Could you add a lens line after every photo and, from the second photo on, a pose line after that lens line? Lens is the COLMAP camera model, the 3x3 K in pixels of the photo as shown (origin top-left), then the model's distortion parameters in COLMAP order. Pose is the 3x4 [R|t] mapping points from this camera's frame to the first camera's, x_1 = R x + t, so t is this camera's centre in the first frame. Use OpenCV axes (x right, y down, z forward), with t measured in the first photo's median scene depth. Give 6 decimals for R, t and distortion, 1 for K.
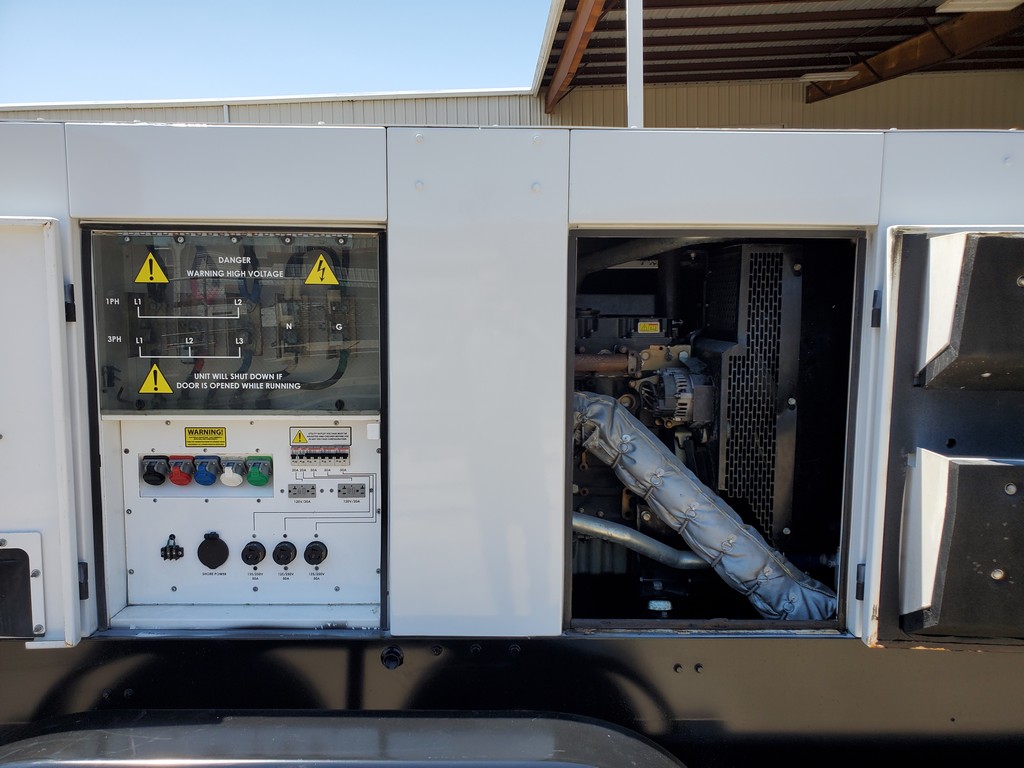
lens RADIAL K [[791.6, 0, 510.0], [0, 791.6, 383.3], [0, 0, 1]] dist [0.058887, -0.017787]
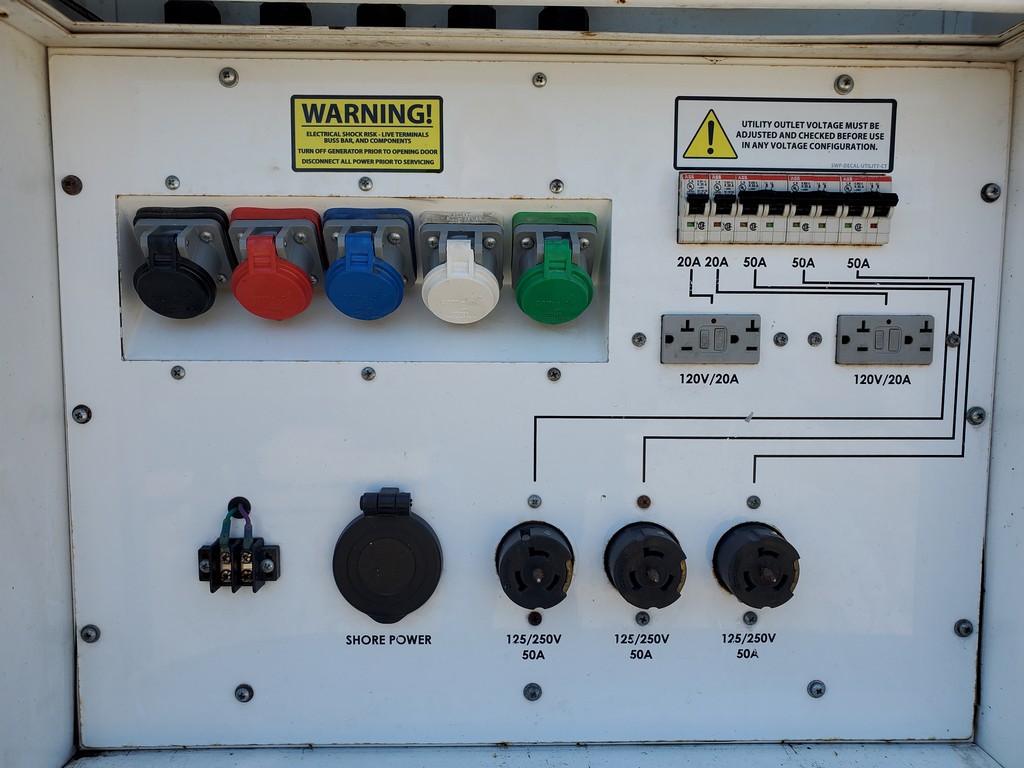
lens RADIAL K [[791.6, 0, 514.7], [0, 791.6, 383.4], [0, 0, 1]] dist [0.058887, -0.017787]
pose [[0.999716, -0.002682, 0.023665, -0.335769], [0.003053, 0.999873, -0.015672, 0.154814], [-0.023620, 0.015740, 0.999597, 0.725884]]
